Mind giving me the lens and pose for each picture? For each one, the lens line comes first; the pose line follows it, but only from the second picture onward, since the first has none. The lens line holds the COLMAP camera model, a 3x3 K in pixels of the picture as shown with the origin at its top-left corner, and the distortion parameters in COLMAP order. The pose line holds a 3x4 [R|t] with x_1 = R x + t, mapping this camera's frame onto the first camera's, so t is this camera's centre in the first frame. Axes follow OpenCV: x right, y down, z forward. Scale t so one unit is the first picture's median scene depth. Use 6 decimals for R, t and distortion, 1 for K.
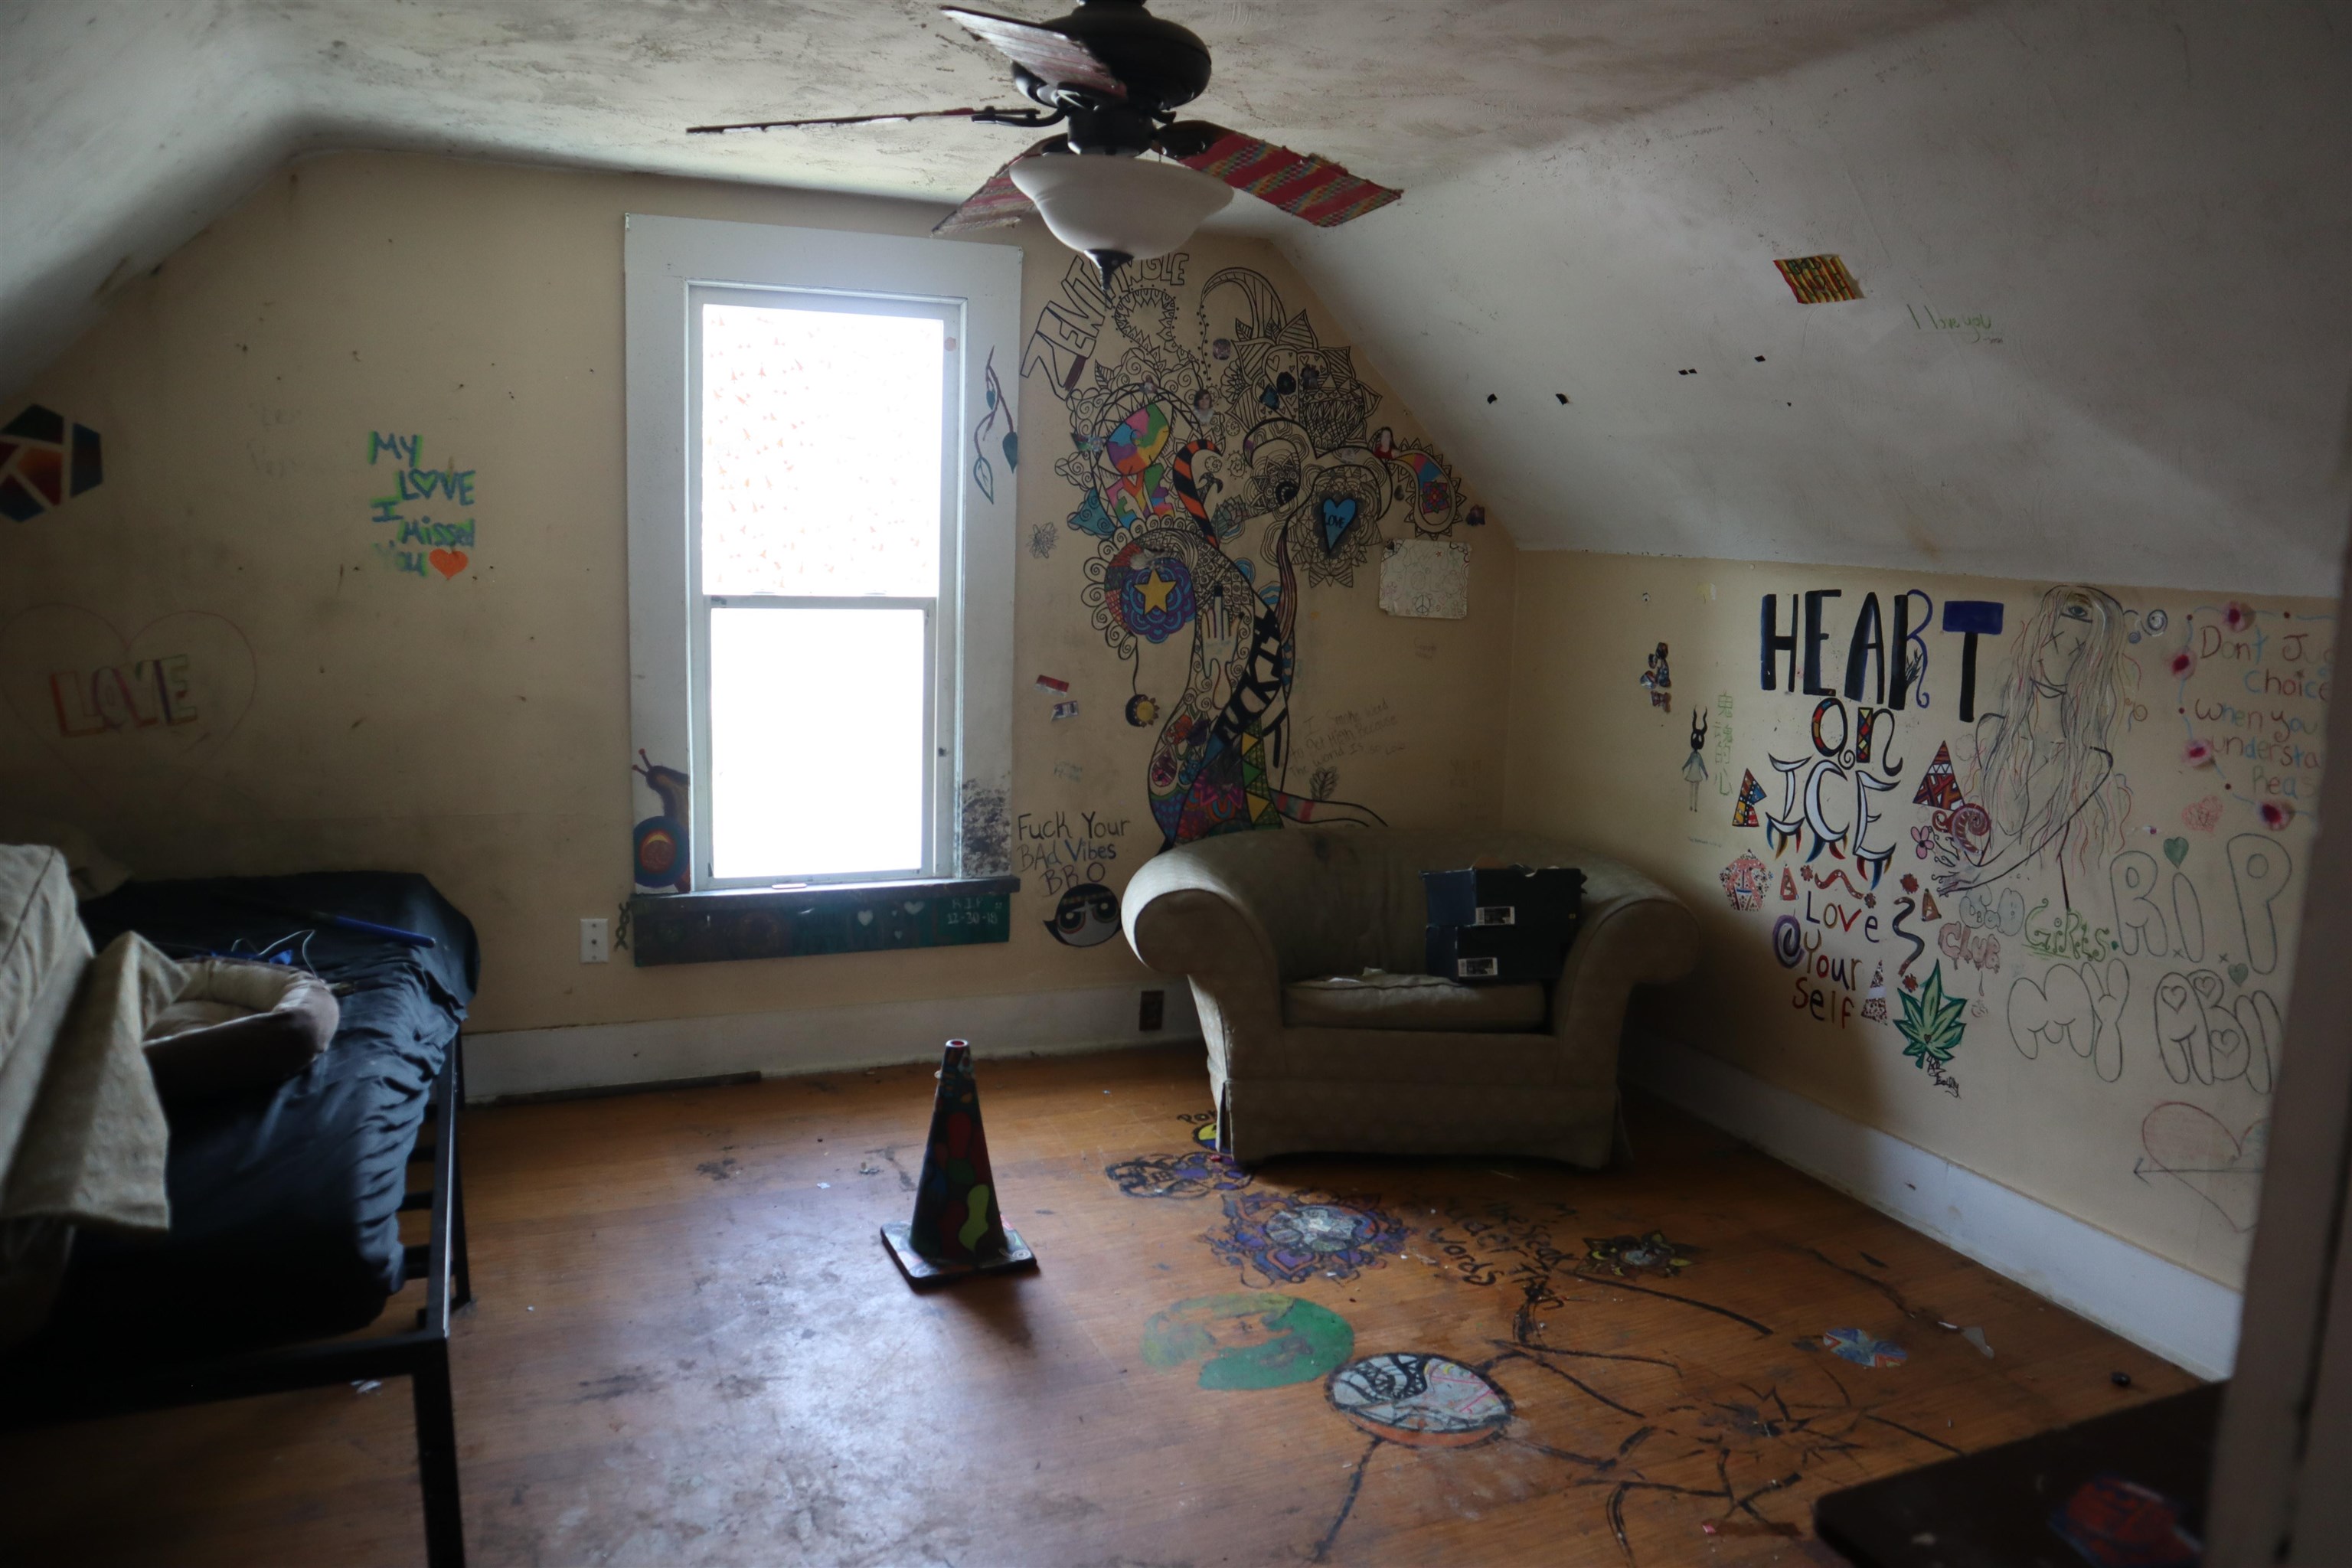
lens RADIAL K [[1633.5, 0, 1183.1], [0, 1633.5, 795.7], [0, 0, 1]] dist [-0.106807, 0.062841]
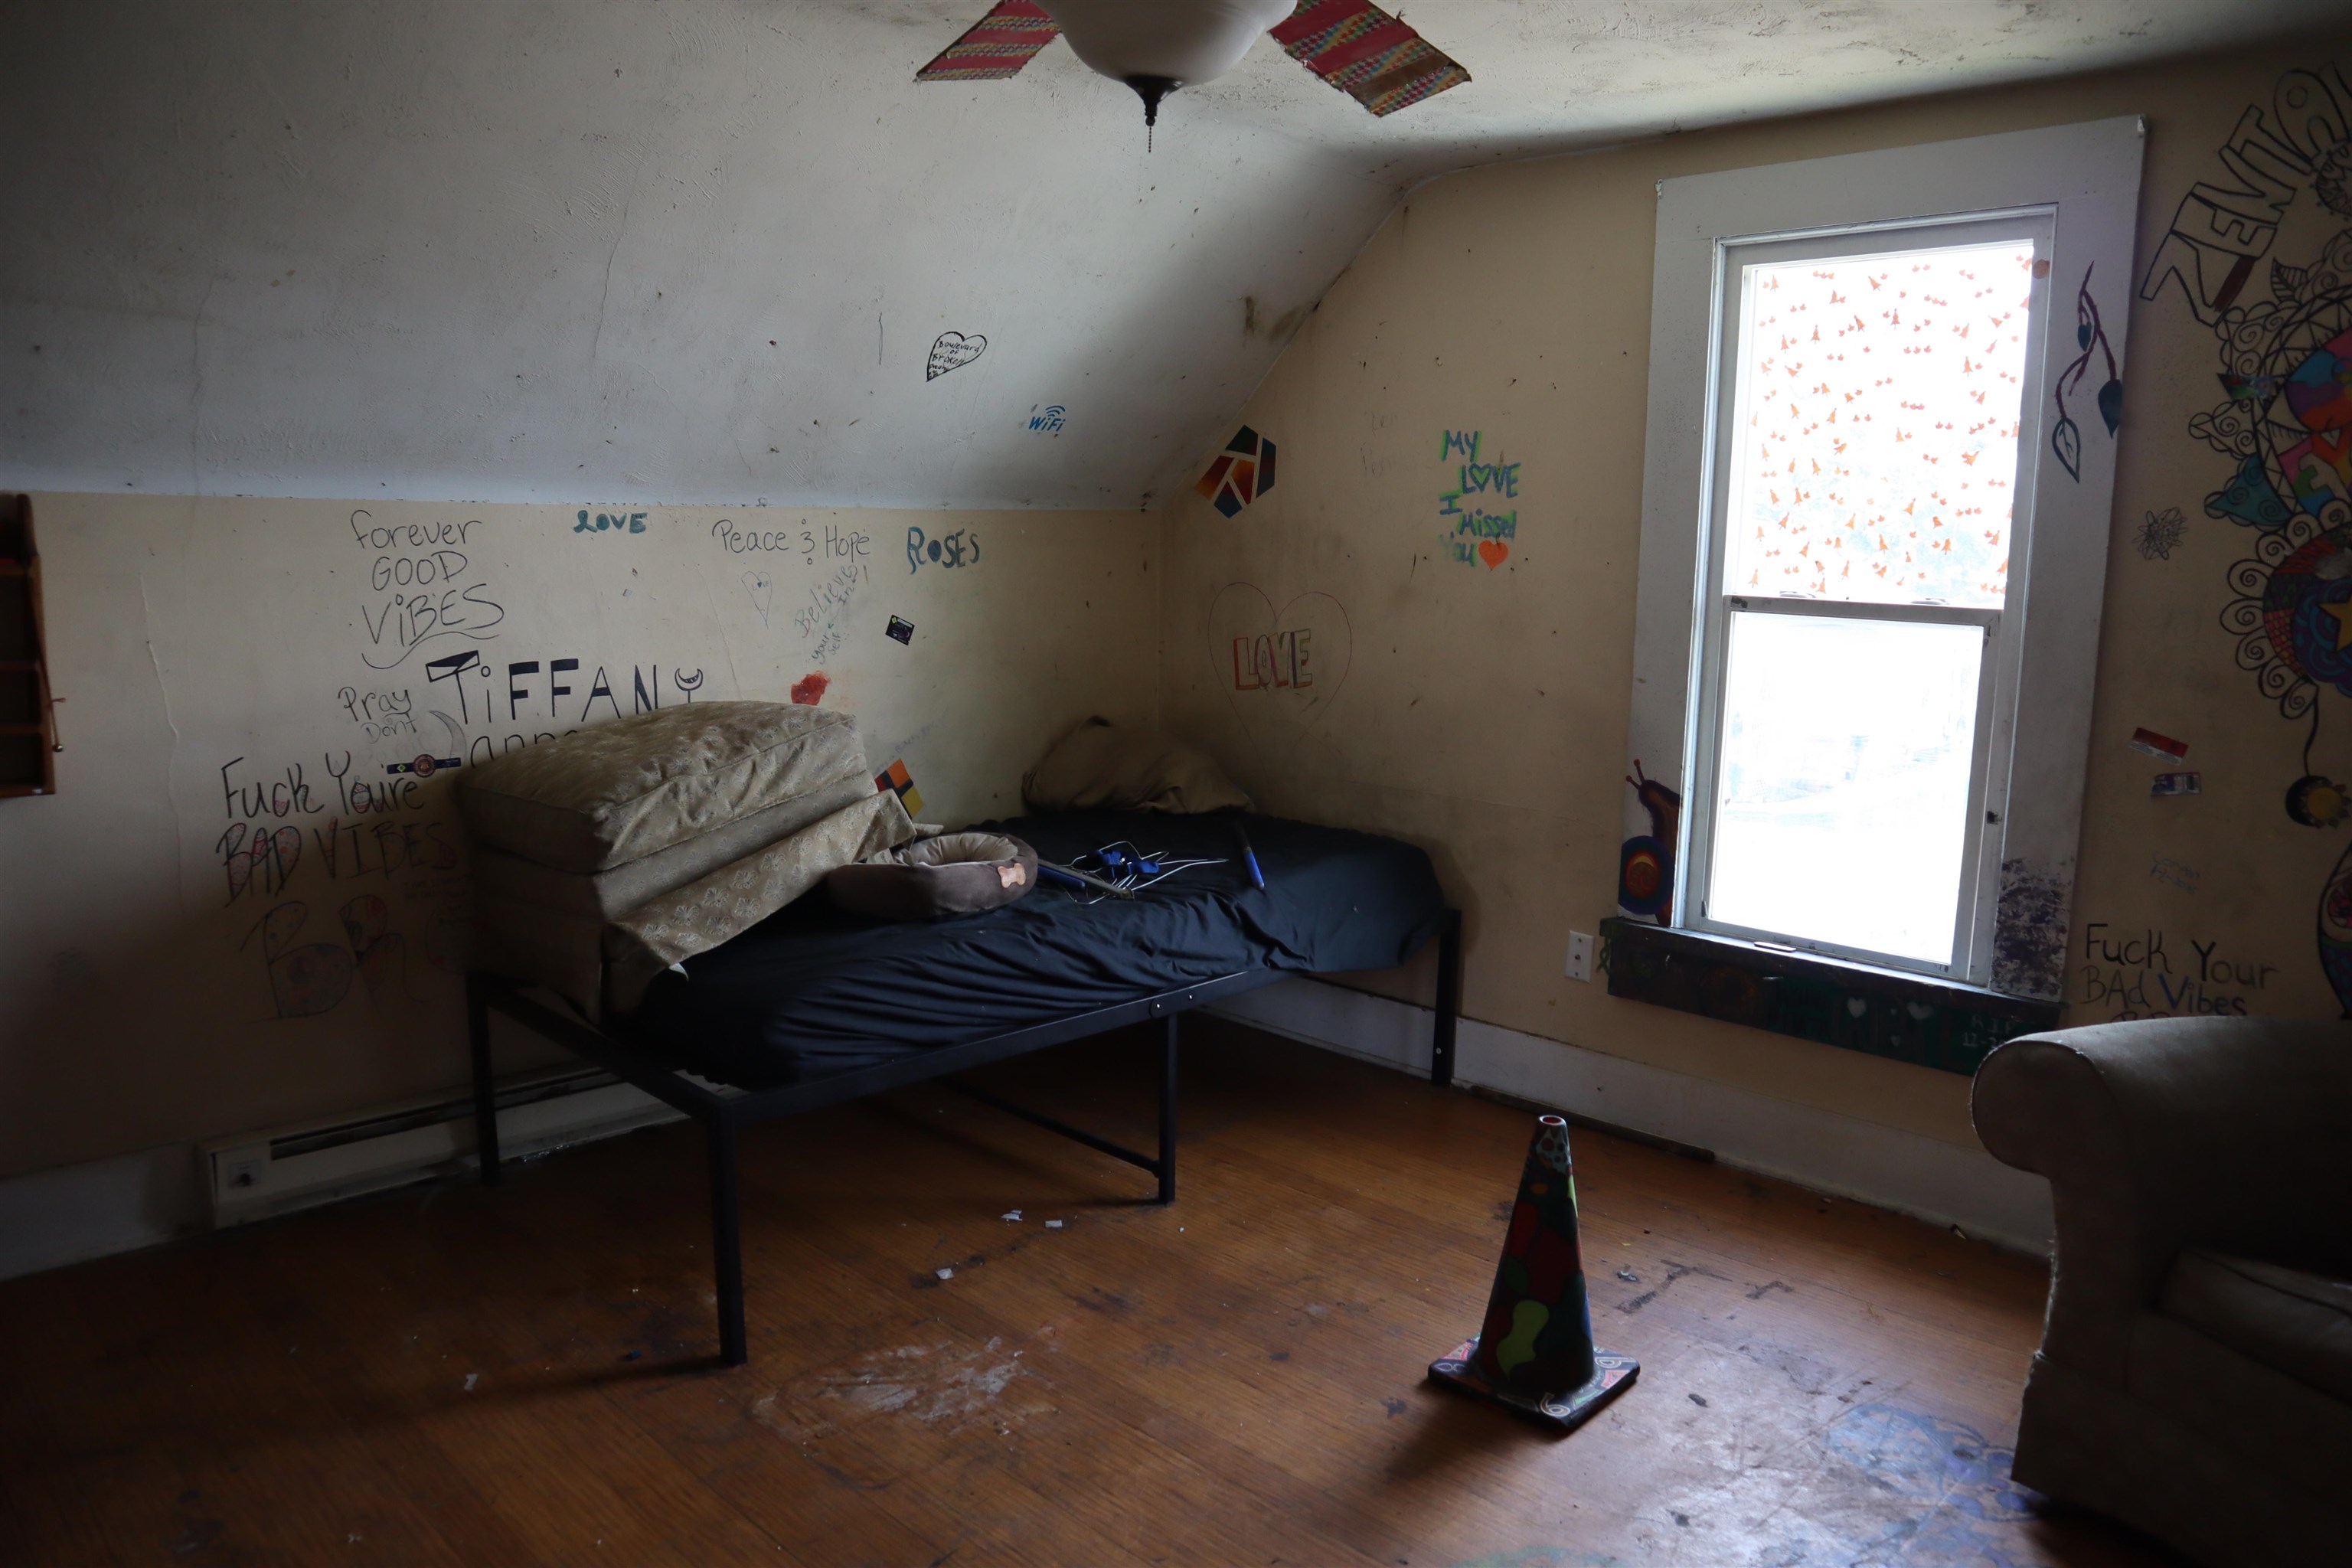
lens RADIAL K [[1633.5, 0, 1171.0], [0, 1633.5, 788.2], [0, 0, 1]] dist [-0.106807, 0.062841]
pose [[0.386095, 0.113983, -0.915390, 0.388339], [-0.165090, 0.984853, 0.053001, -0.017201], [0.907566, 0.130658, 0.399065, 0.377108]]
